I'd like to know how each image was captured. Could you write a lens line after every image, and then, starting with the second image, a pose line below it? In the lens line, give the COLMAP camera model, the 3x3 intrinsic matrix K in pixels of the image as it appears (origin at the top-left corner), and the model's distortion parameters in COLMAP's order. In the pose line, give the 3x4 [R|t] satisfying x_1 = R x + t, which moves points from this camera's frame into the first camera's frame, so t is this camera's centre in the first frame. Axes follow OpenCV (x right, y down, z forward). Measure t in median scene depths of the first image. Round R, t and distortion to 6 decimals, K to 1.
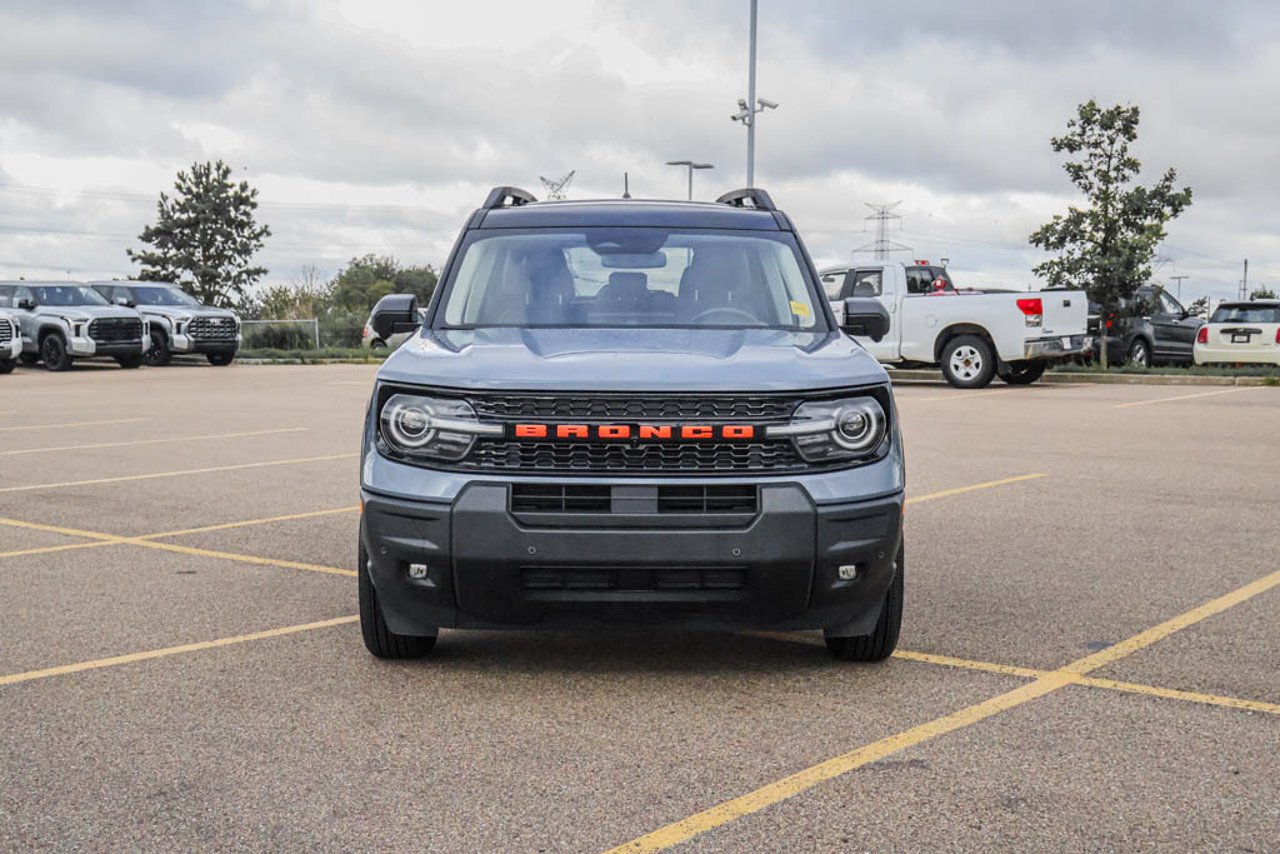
lens RADIAL K [[1641.1, 0, 640.0], [0, 1641.1, 427.0], [0, 0, 1]] dist [0.017748, -0.007491]
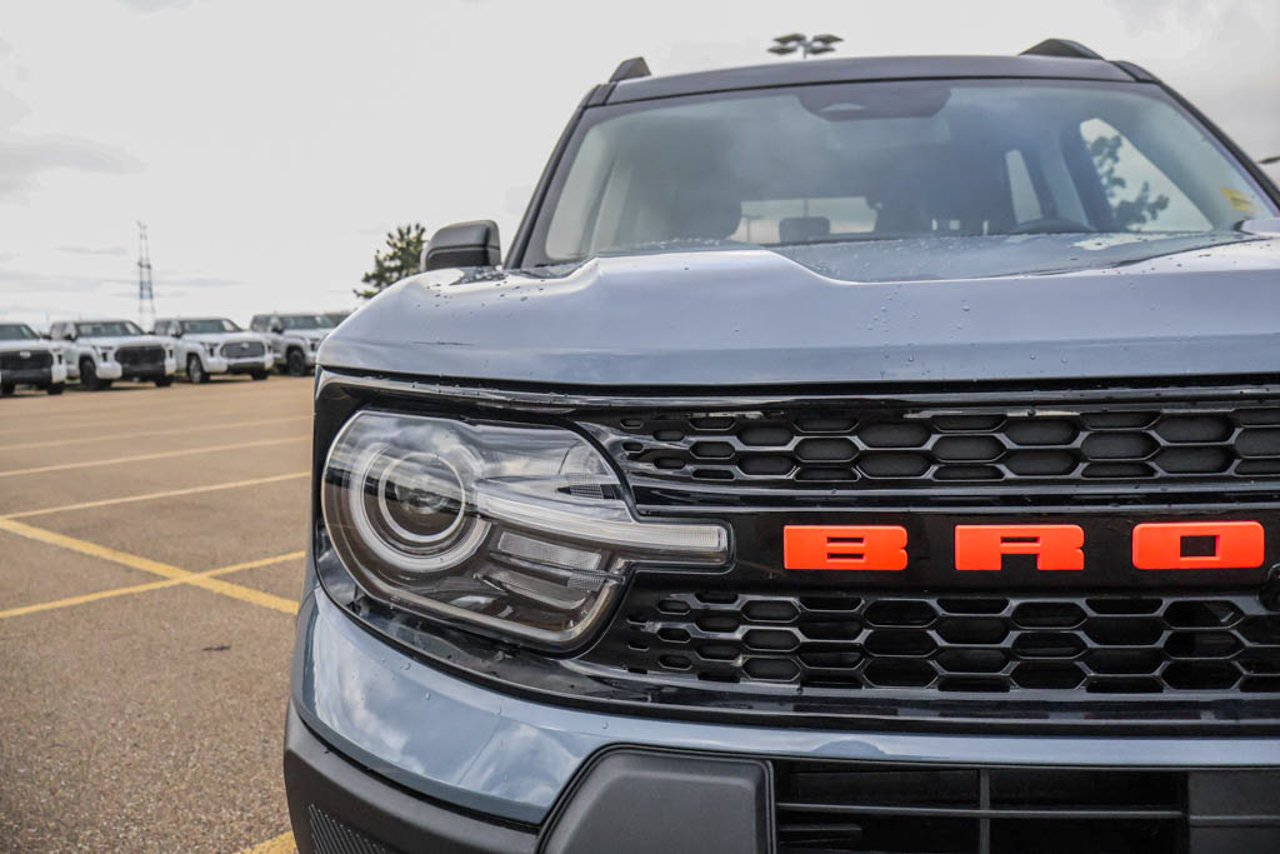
lens RADIAL K [[1080.5, 0, 640.0], [0, 1080.5, 427.0], [0, 0, 1]] dist [0.001238, 0.000603]
pose [[0.997281, -0.030140, -0.067251, -0.082645], [0.031643, 0.999270, 0.021399, -0.019898], [0.066557, -0.023469, 0.997507, 0.805537]]
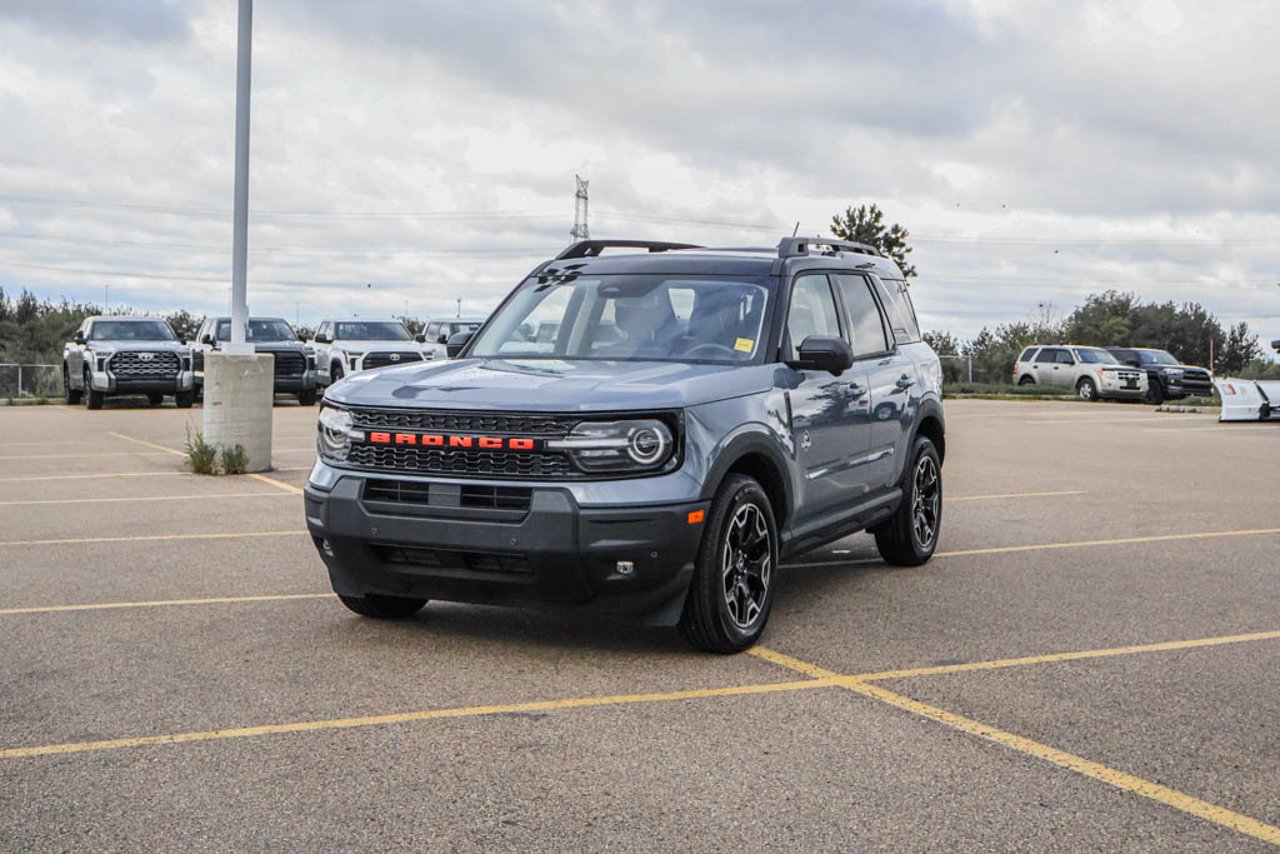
lens RADIAL K [[1641.1, 0, 640.0], [0, 1641.1, 427.0], [0, 0, 1]] dist [0.017748, -0.007491]
pose [[0.898809, 0.029916, -0.437318, 0.652386], [-0.039551, 0.999134, -0.012940, 0.002484], [0.436552, 0.028927, 0.899214, -0.062080]]
